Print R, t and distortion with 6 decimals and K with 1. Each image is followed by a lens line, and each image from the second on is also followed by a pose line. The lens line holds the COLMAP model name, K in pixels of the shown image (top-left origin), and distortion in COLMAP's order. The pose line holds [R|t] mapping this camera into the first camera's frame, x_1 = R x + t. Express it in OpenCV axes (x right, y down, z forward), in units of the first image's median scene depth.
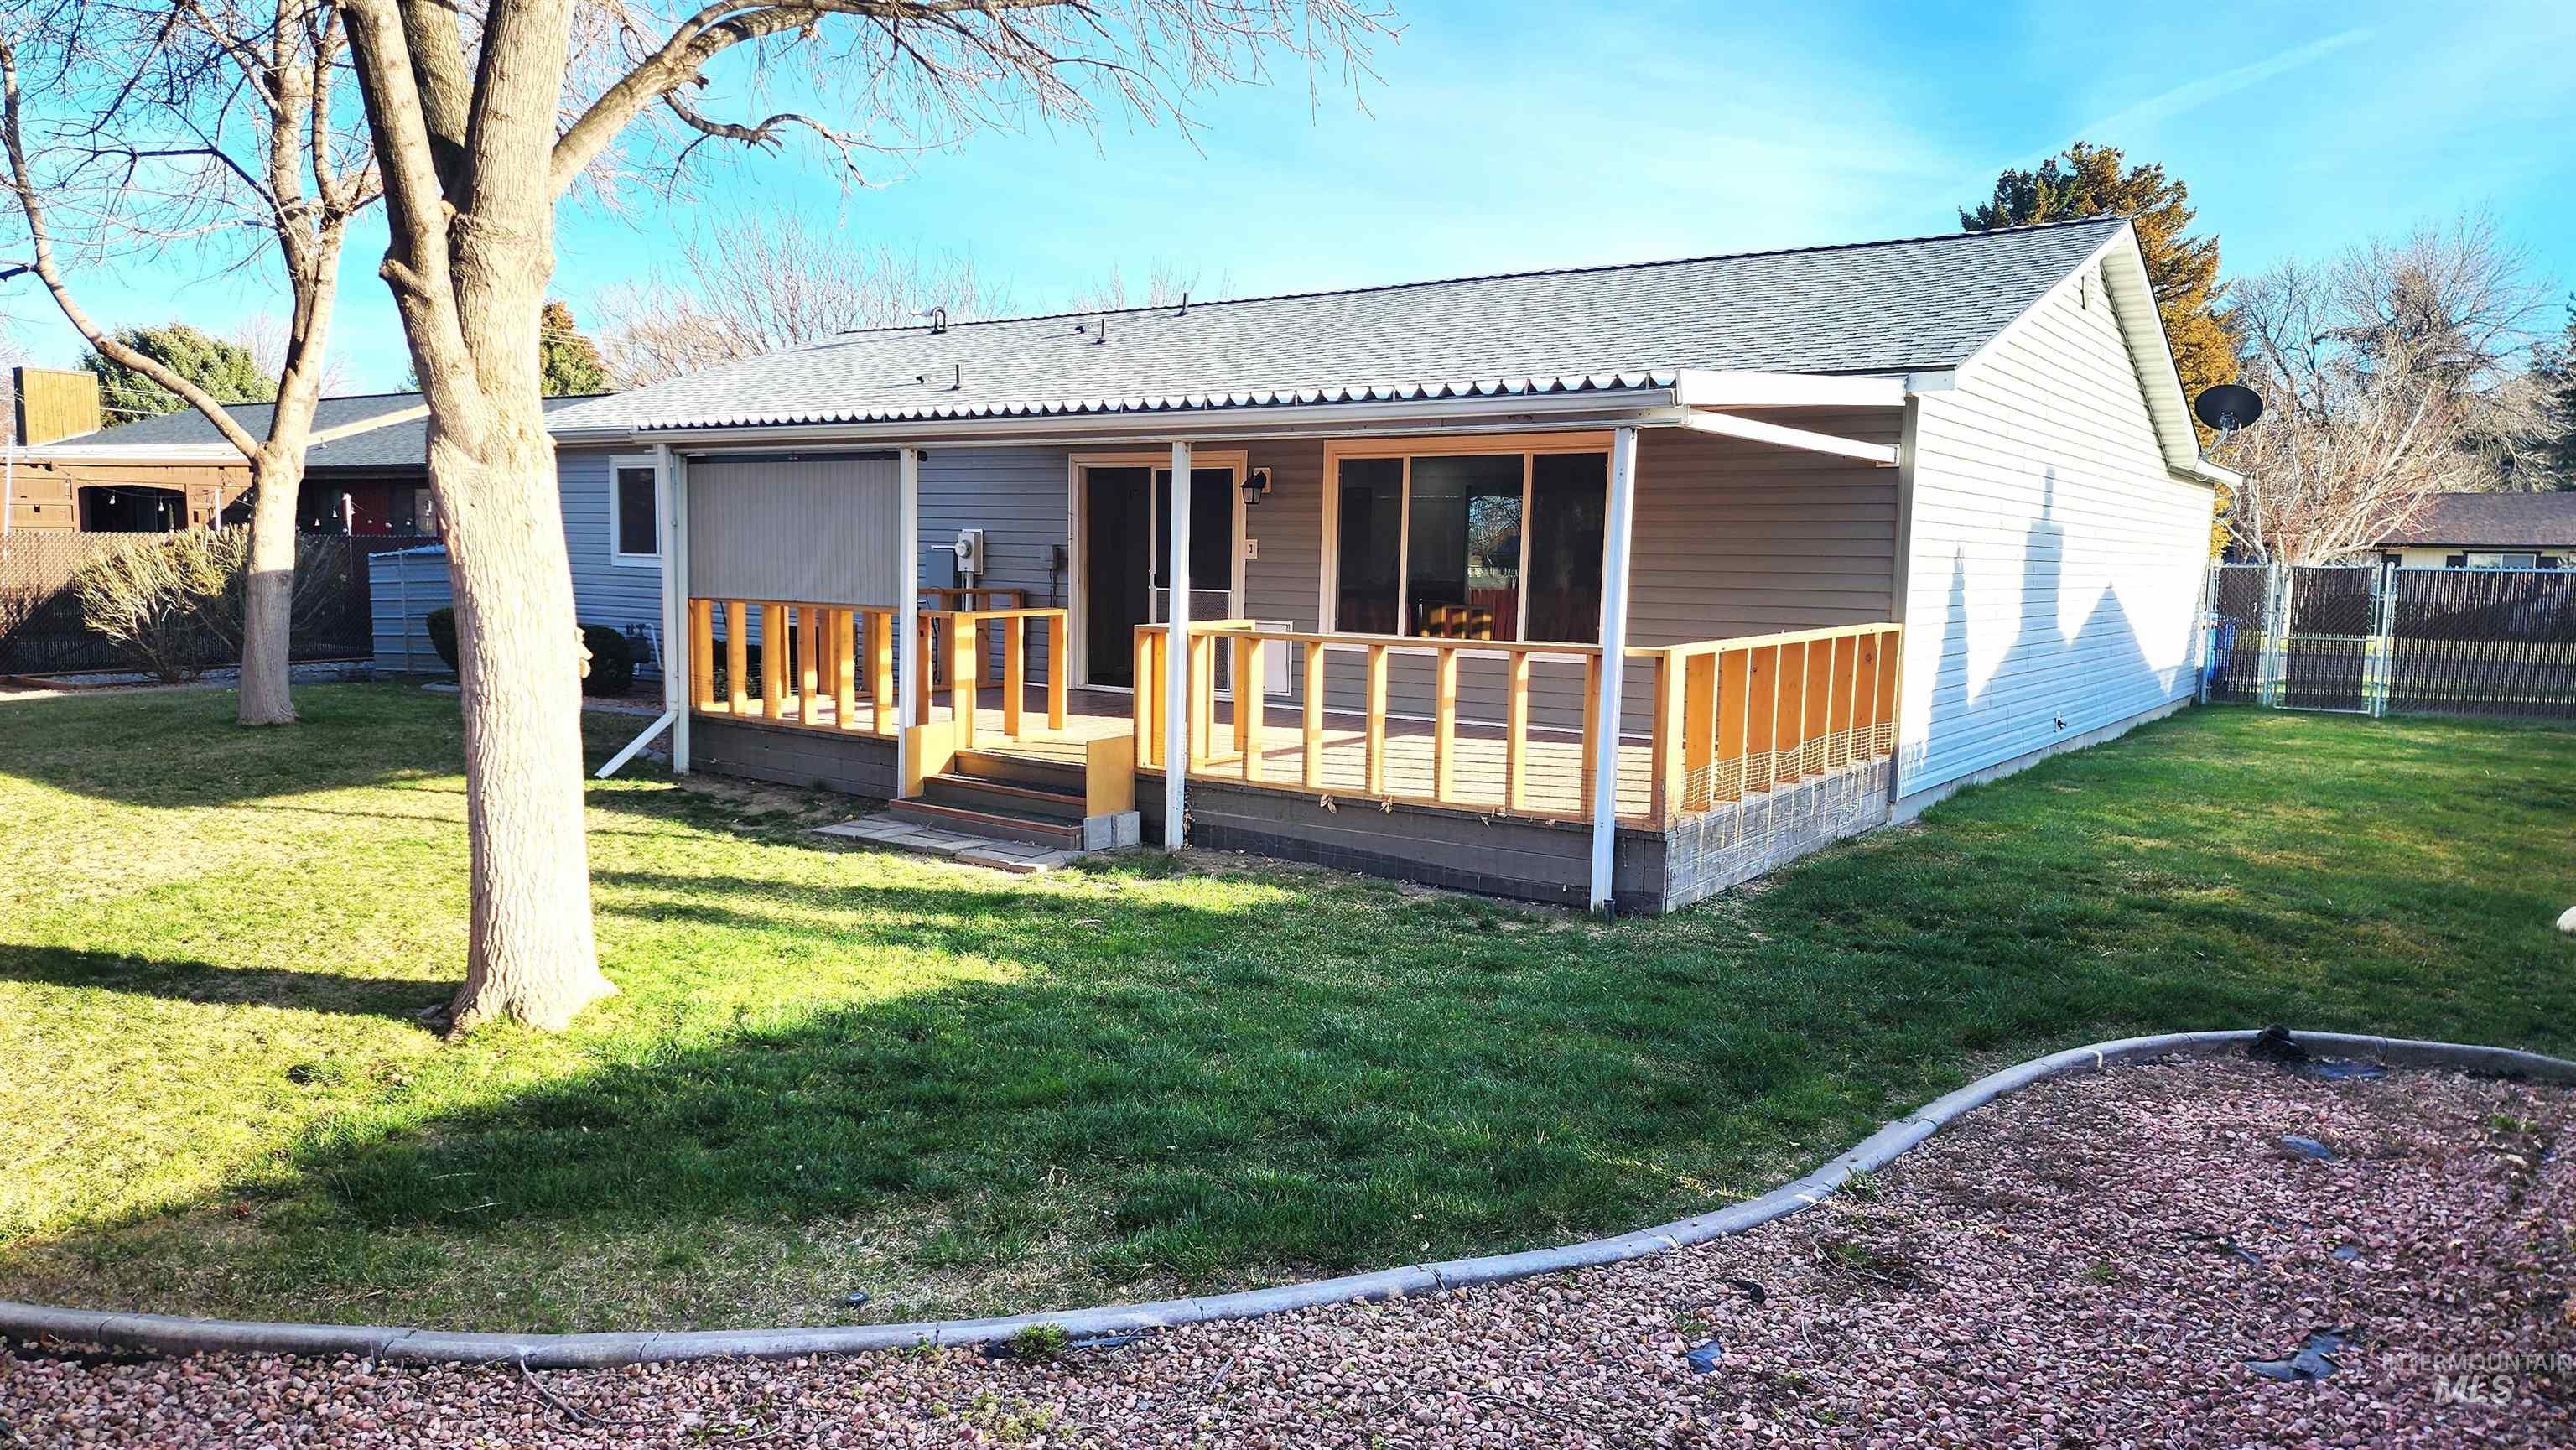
lens RADIAL K [[1740.1, 0, 1284.9], [0, 1740.1, 728.7], [0, 0, 1]] dist [-0.001457, -0.000655]
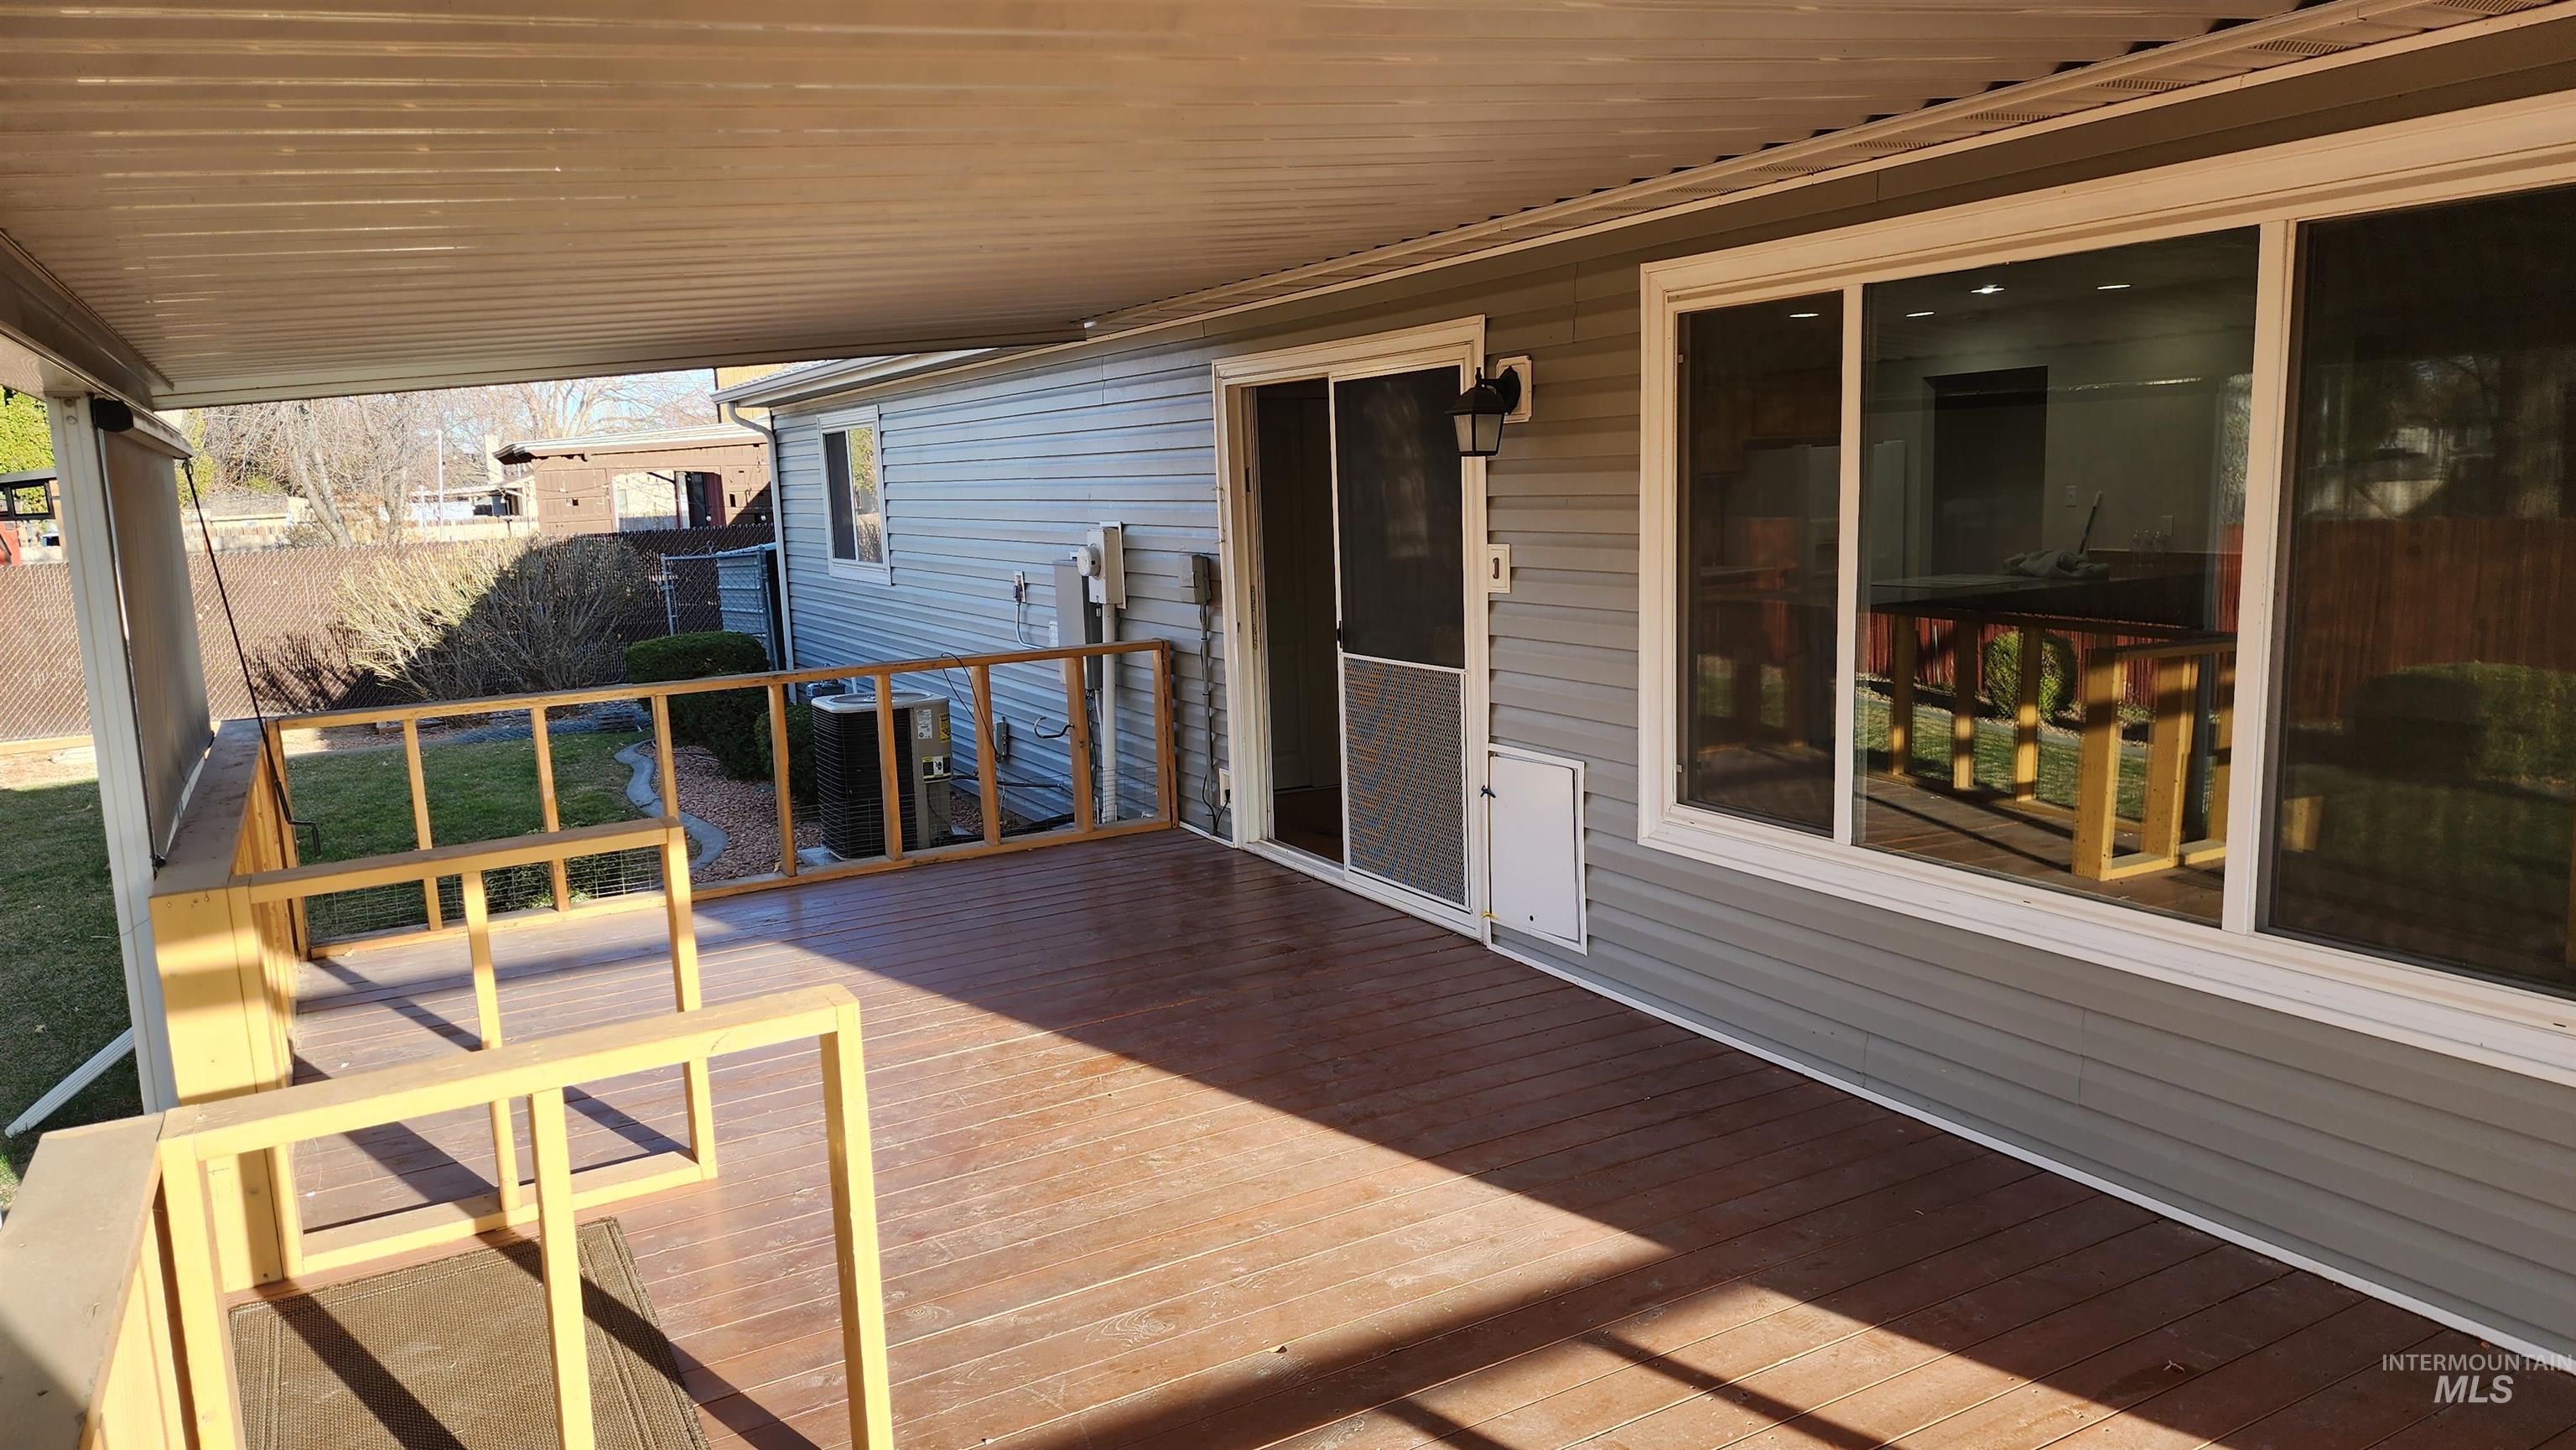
lens RADIAL K [[1740.1, 0, 1291.5], [0, 1740.1, 729.0], [0, 0, 1]] dist [-0.001457, -0.000655]
pose [[0.897024, 0.010741, -0.441852, 0.111521], [0.011549, 0.998794, 0.047725, -0.086771], [0.441832, -0.047913, 0.895818, 0.627954]]
